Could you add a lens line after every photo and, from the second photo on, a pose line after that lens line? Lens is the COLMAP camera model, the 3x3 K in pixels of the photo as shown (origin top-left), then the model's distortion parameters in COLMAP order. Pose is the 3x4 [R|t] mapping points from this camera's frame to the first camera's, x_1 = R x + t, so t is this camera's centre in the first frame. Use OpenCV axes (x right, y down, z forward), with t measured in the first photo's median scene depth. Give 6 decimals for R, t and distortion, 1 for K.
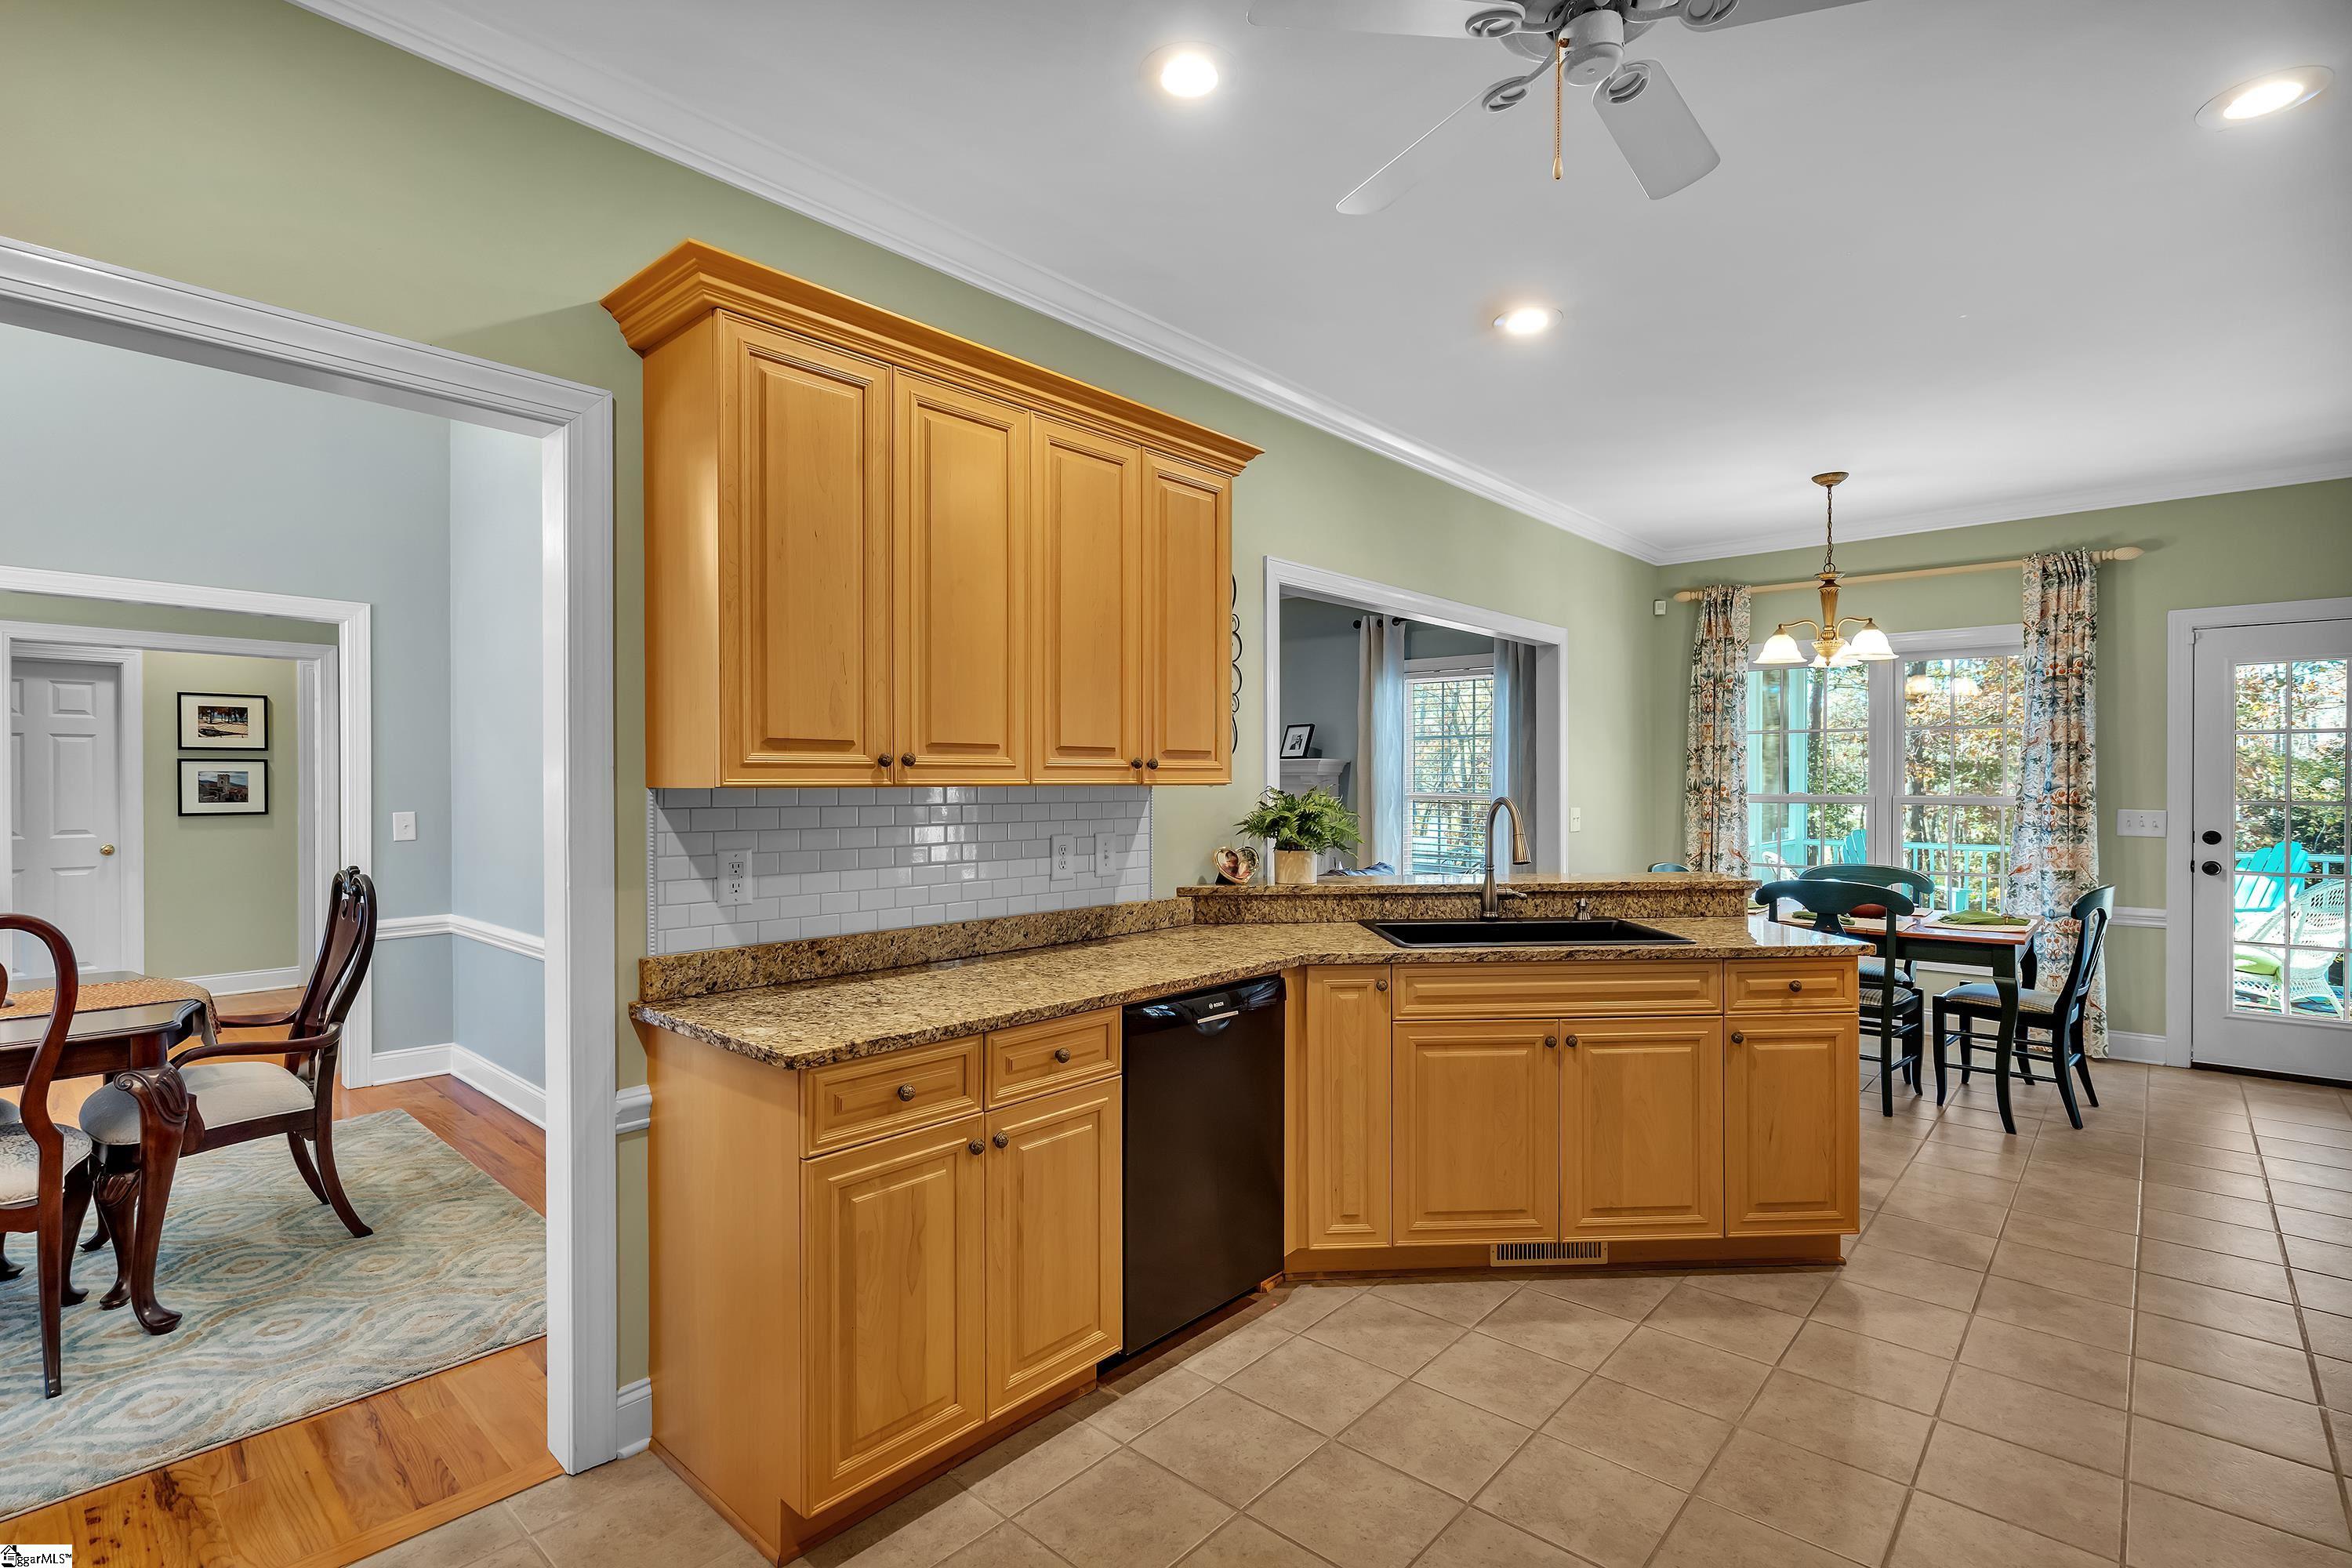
lens RADIAL K [[1103.9, 0, 1174.6], [0, 1103.9, 779.6], [0, 0, 1]] dist [-0.003814, -0.000152]
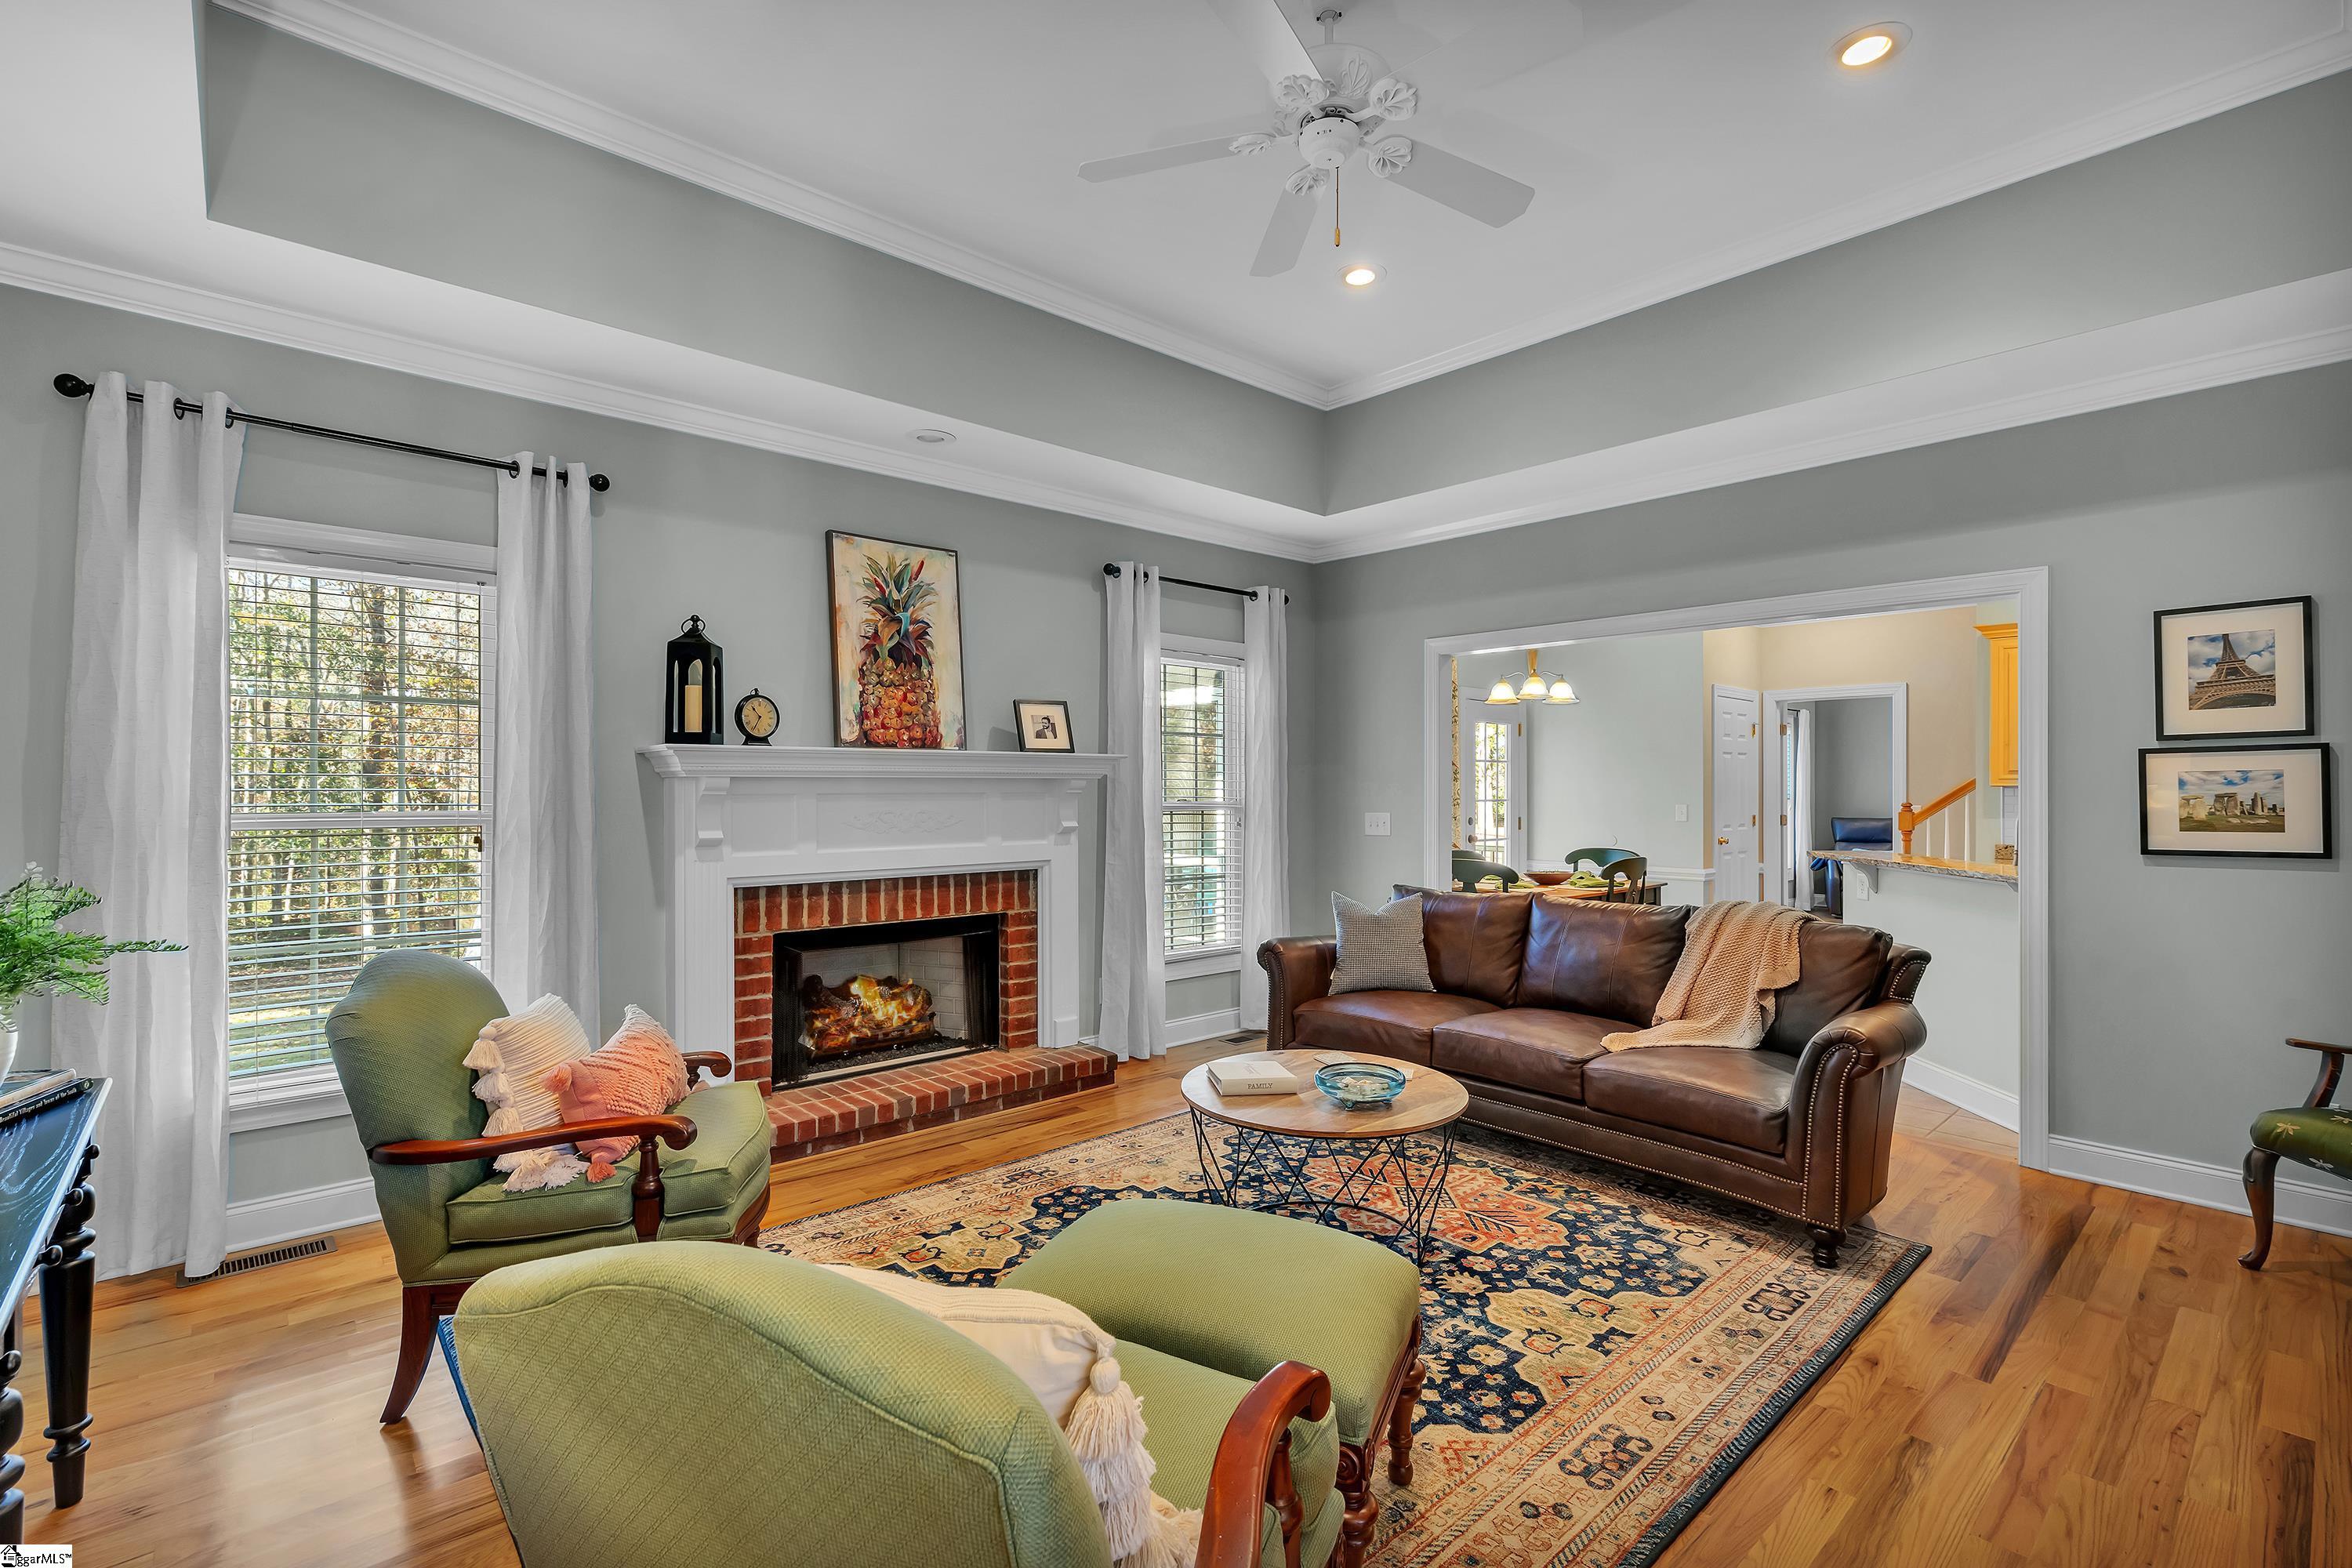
lens RADIAL K [[1051.3, 0, 1177.0], [0, 1051.3, 786.8], [0, 0, 1]] dist [-0.004365, 0.000056]
pose [[0.111051, 0.004143, 0.993806, -0.708773], [0.001266, 0.999990, -0.004311, 0.004695], [-0.993814, 0.001737, 0.111045, 1.213207]]
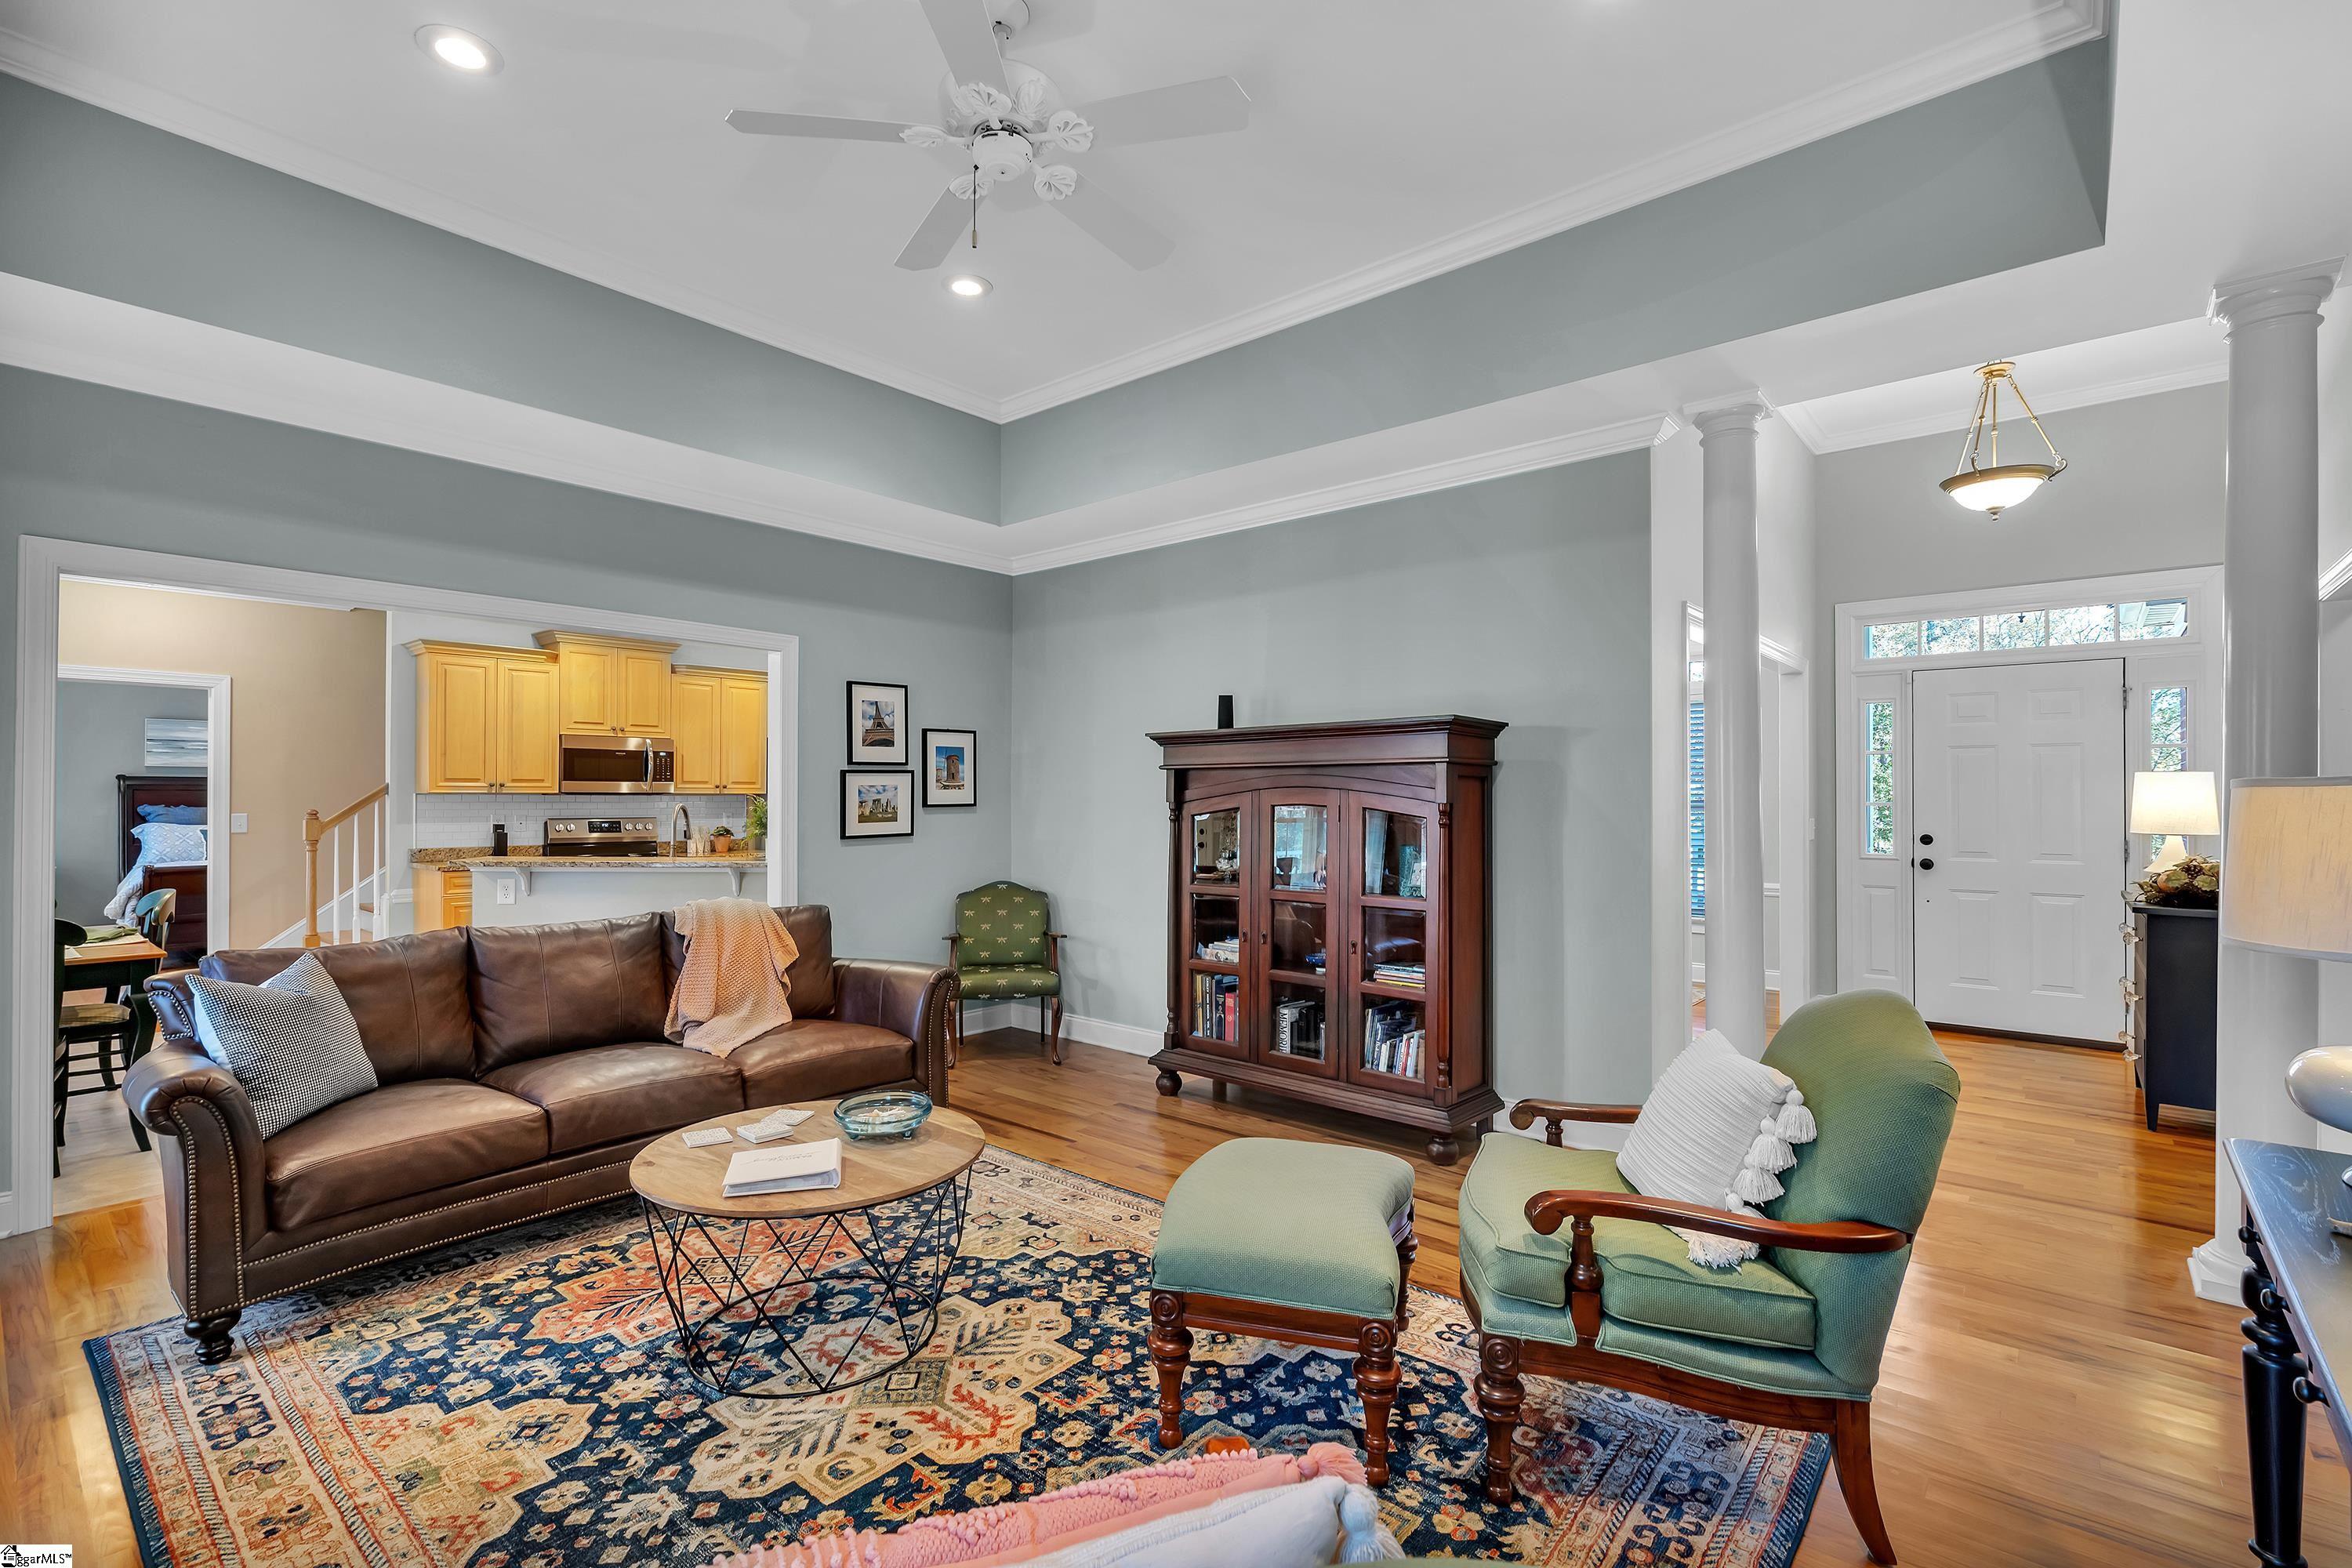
lens RADIAL K [[1051.3, 0, 1165.9], [0, 1051.3, 785.7], [0, 0, 1]] dist [-0.004365, 0.000056]
pose [[-0.999851, 0.001387, -0.017212, -0.281035], [0.001574, 0.999940, -0.010867, 0.005329], [0.017196, -0.010892, -0.999793, 1.688677]]
